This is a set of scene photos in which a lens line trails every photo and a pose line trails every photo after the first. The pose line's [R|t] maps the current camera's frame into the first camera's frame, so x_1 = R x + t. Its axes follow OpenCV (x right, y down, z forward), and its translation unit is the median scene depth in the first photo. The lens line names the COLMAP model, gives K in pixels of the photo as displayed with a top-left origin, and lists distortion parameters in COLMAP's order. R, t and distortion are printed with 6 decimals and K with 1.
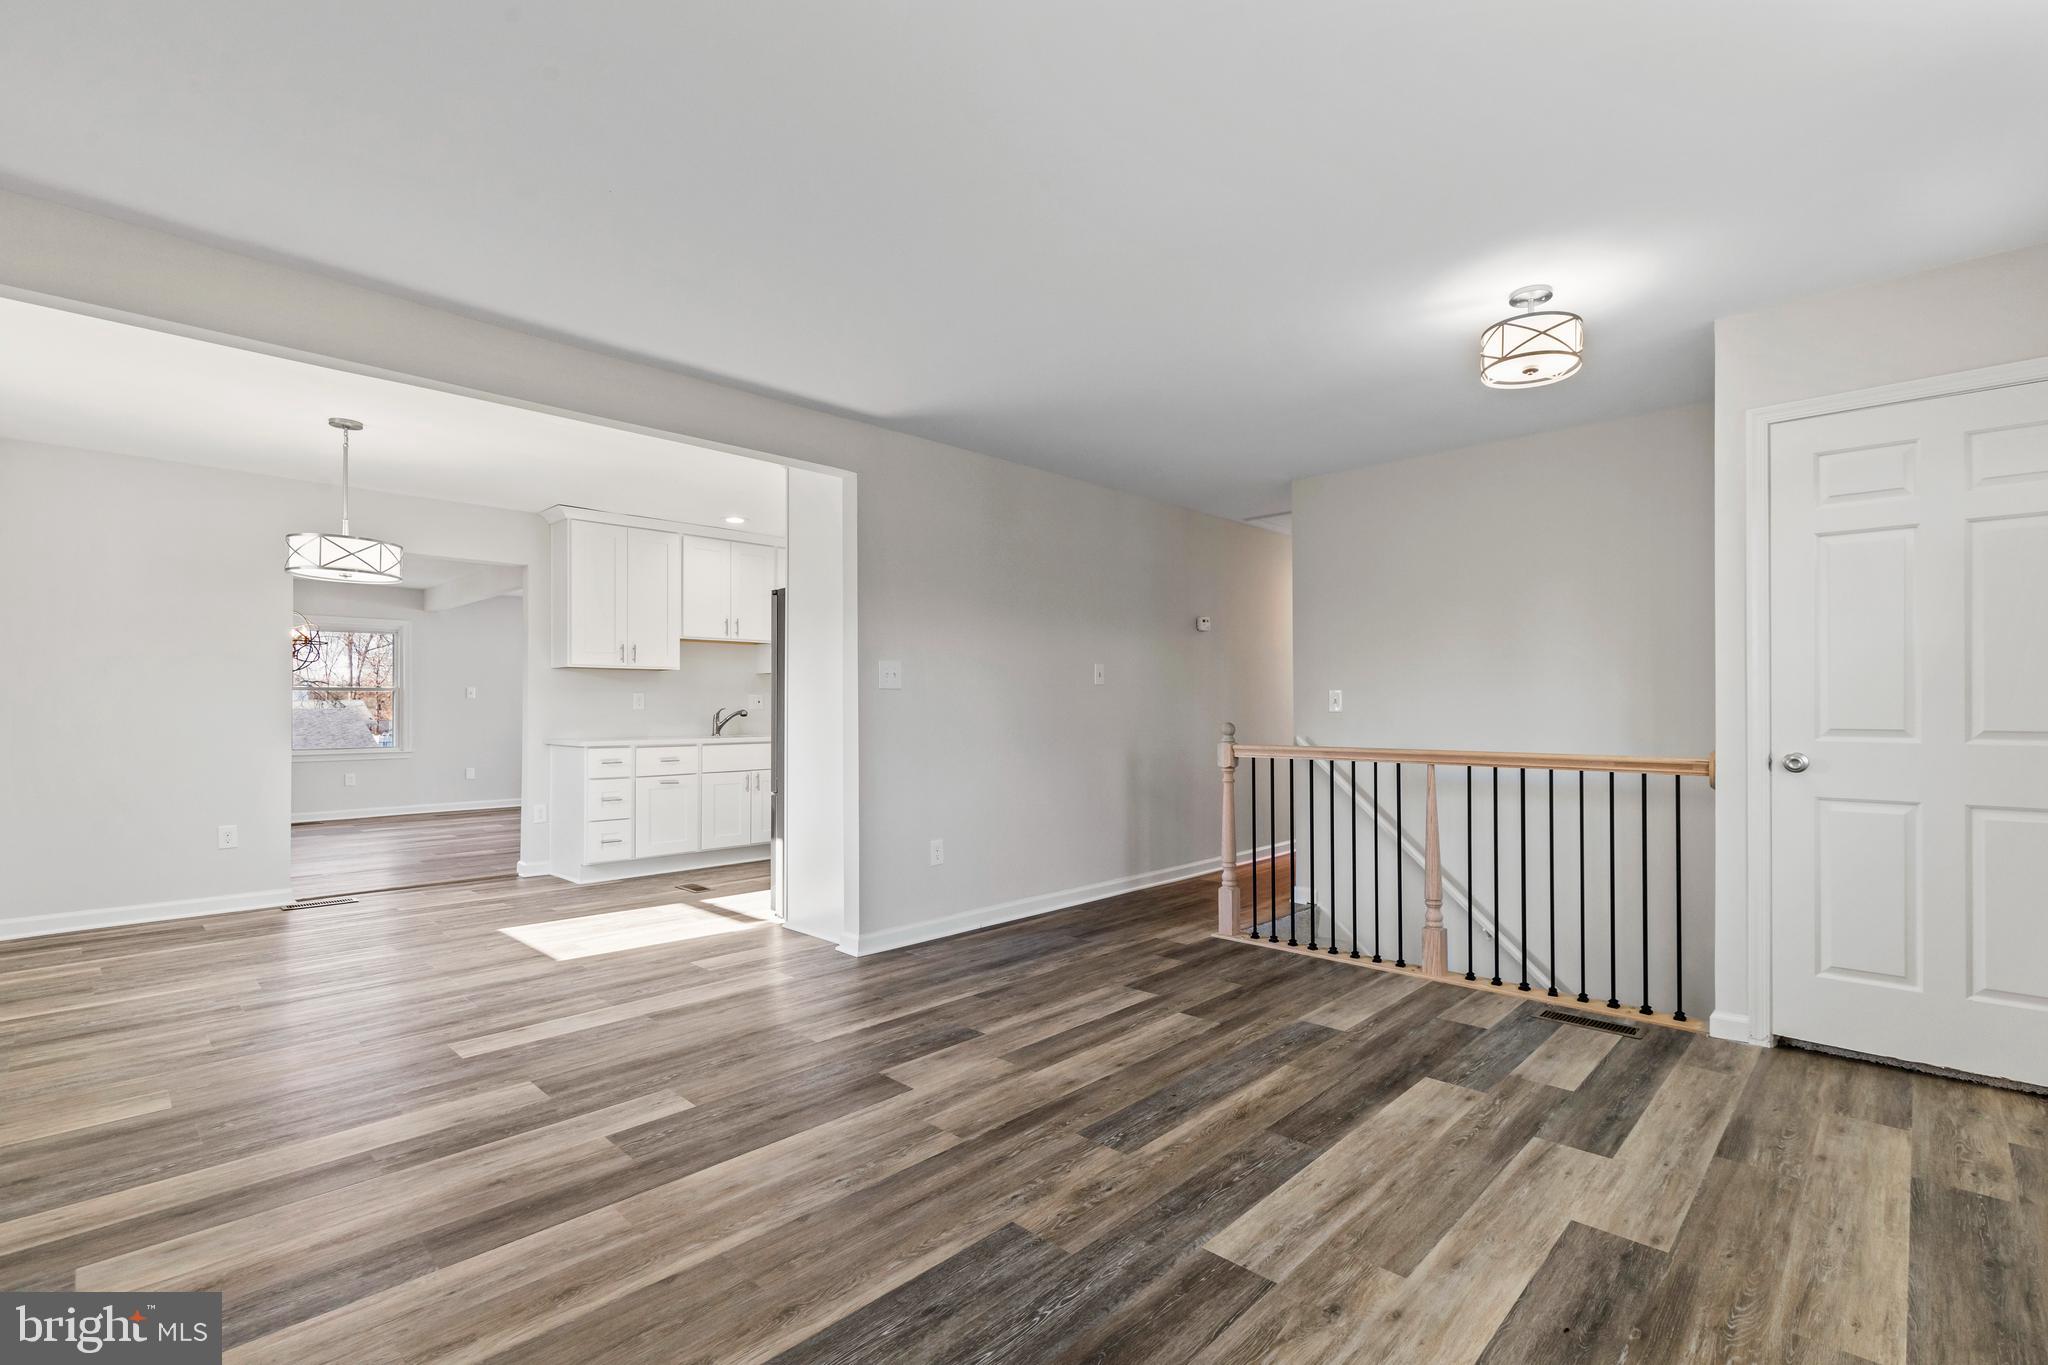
lens RADIAL K [[920.2, 0, 1040.4], [0, 920.2, 694.4], [0, 0, 1]] dist [0.008409, -0.002343]
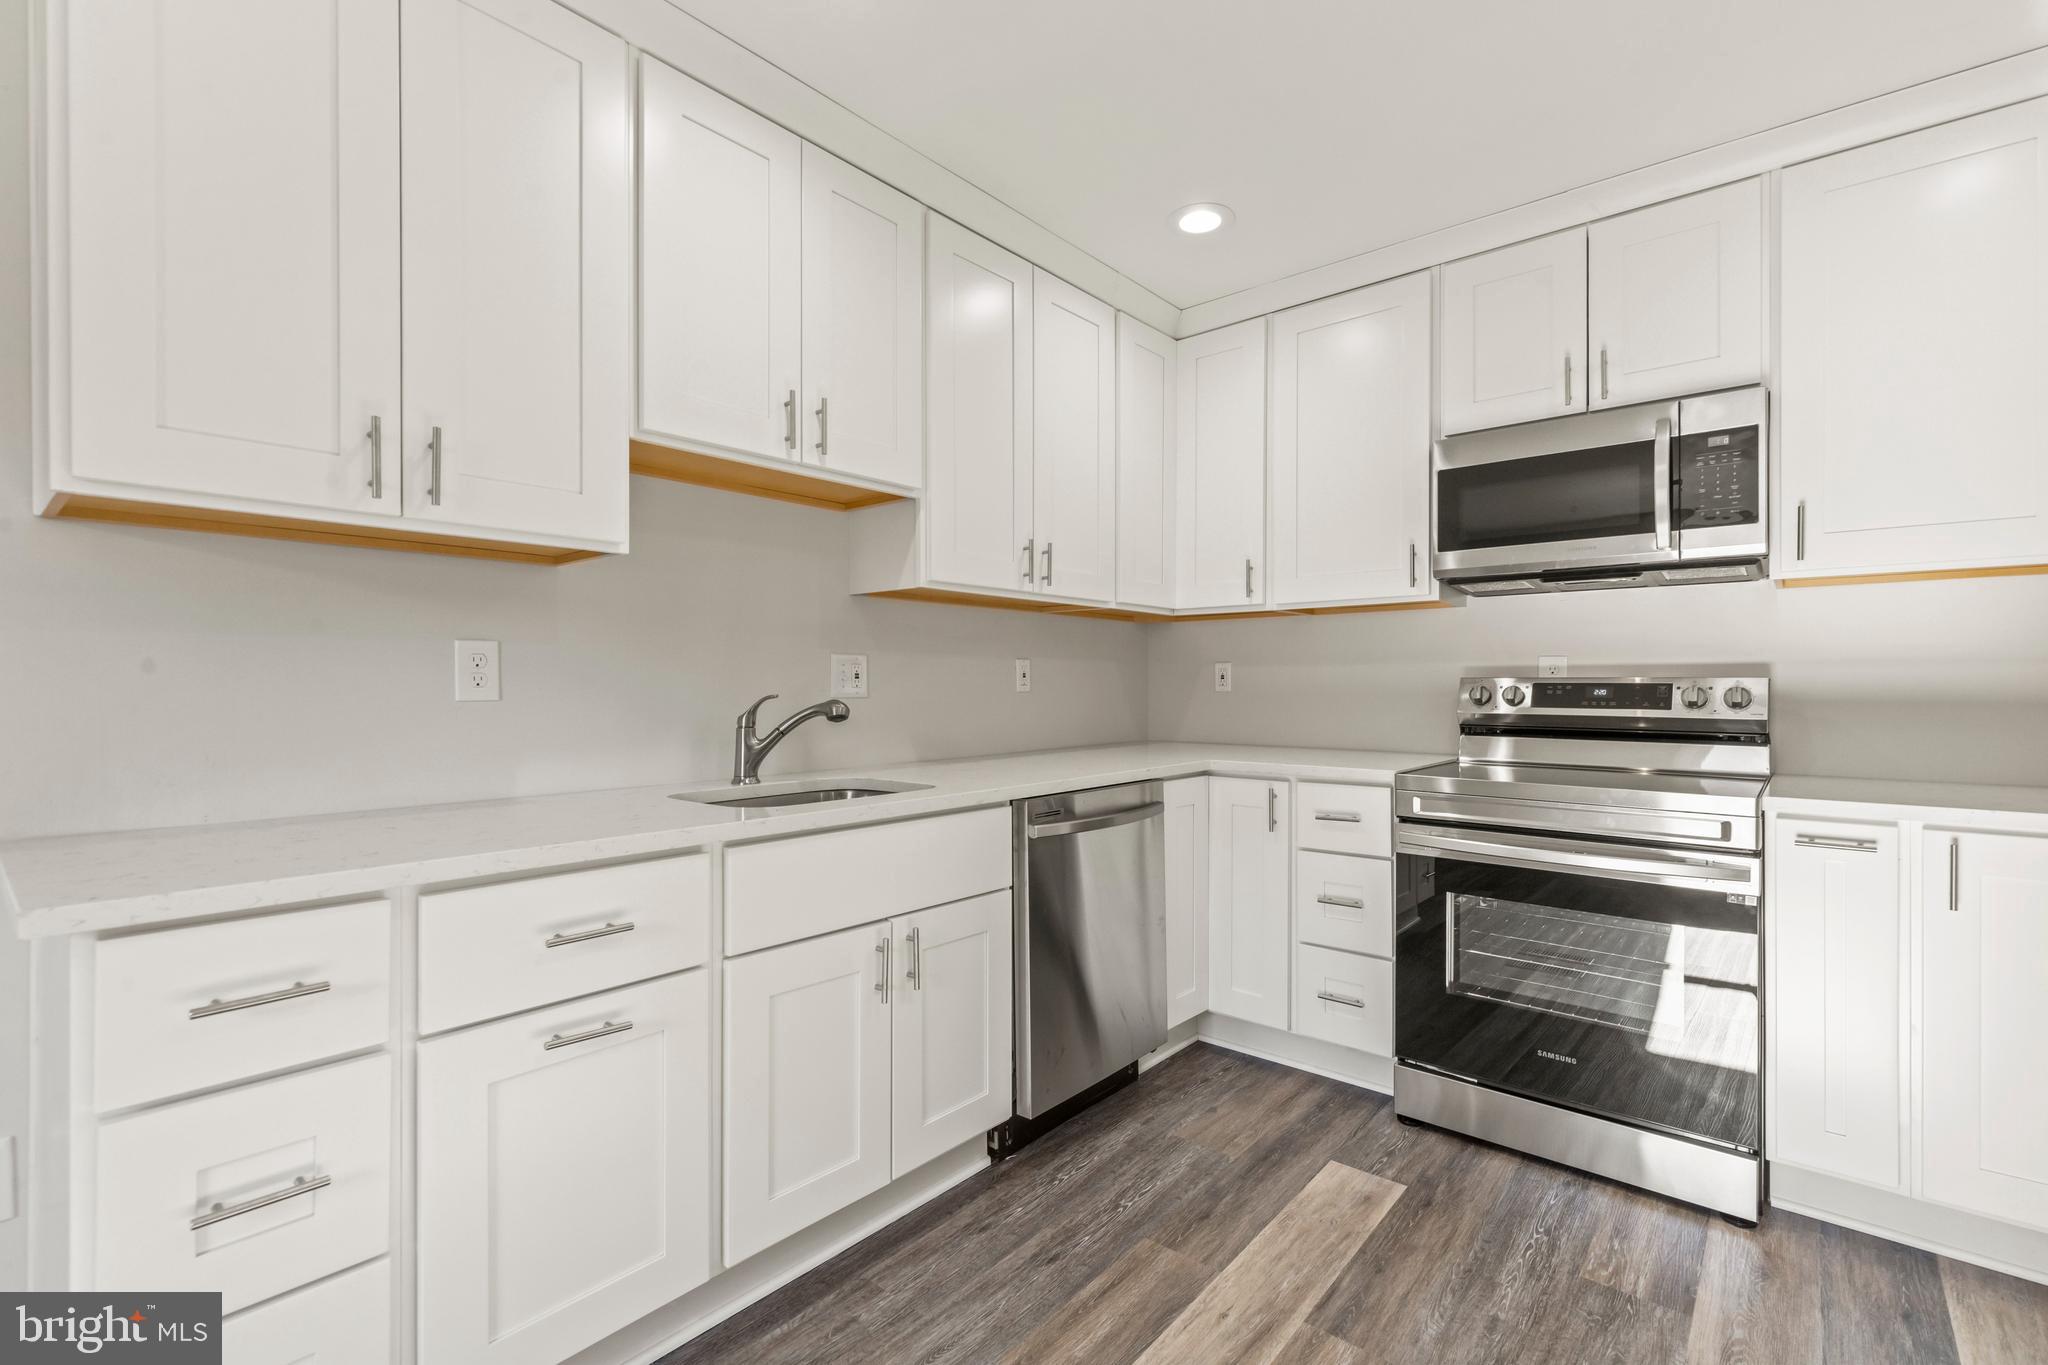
lens RADIAL K [[920.2, 0, 1053.9], [0, 920.2, 687.1], [0, 0, 1]] dist [0.008409, -0.002343]
pose [[0.997579, 0.002789, 0.069487, -0.559623], [-0.003739, 0.999901, 0.013547, 0.015980], [-0.069442, -0.013774, 0.997491, 1.412001]]
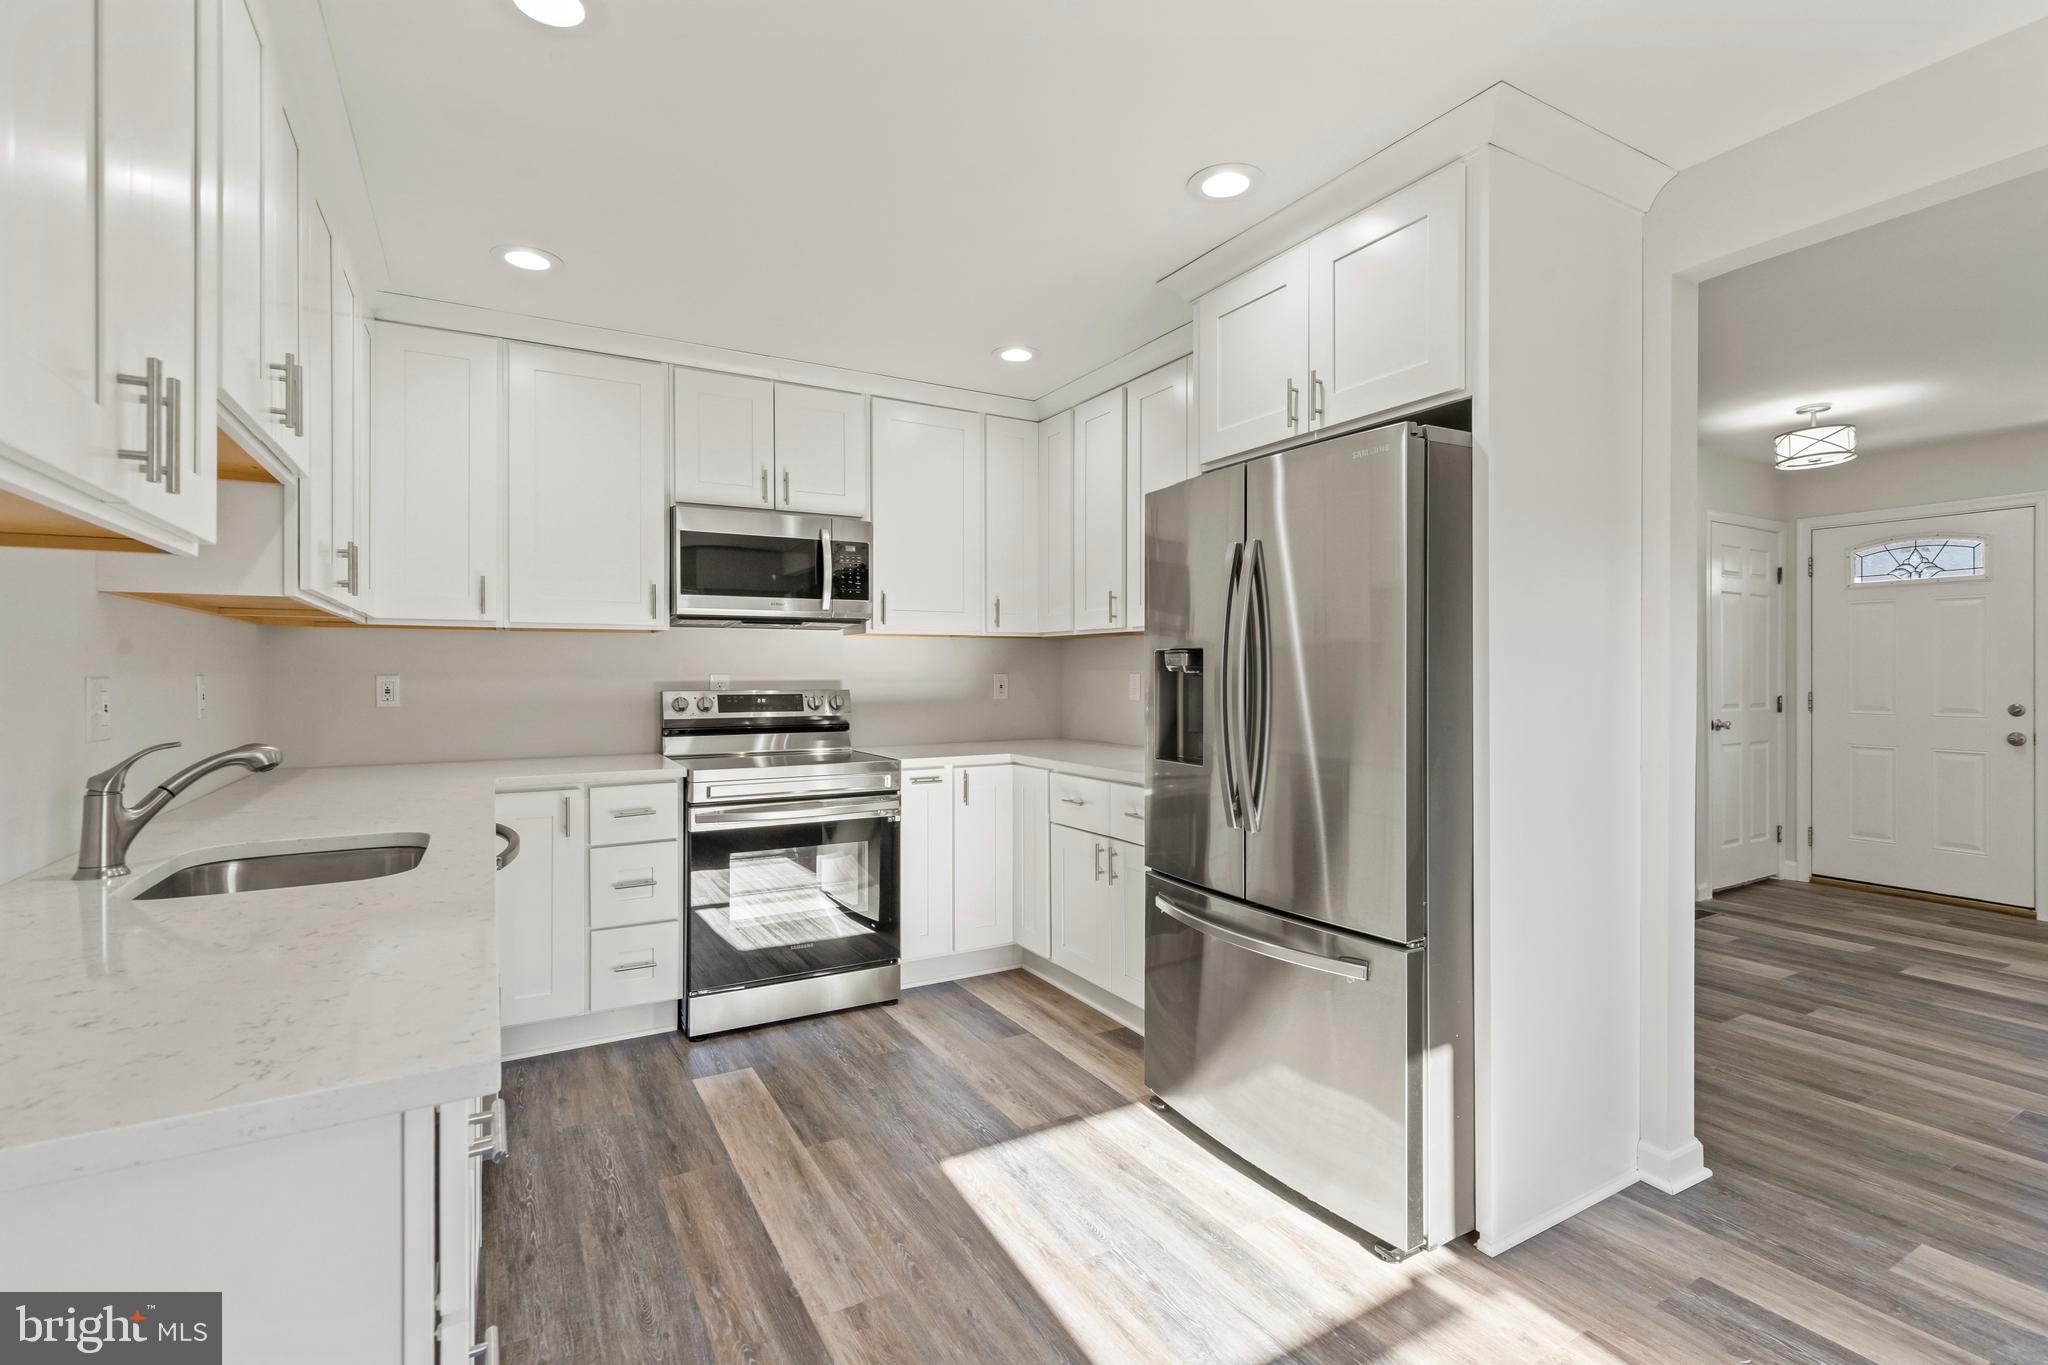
lens RADIAL K [[920.2, 0, 1048.9], [0, 920.2, 667.3], [0, 0, 1]] dist [0.008409, -0.002343]
pose [[0.273202, 0.008966, 0.961915, -1.042889], [-0.011100, 0.999919, -0.006167, -0.009146], [-0.961893, -0.008993, 0.273280, 1.519695]]
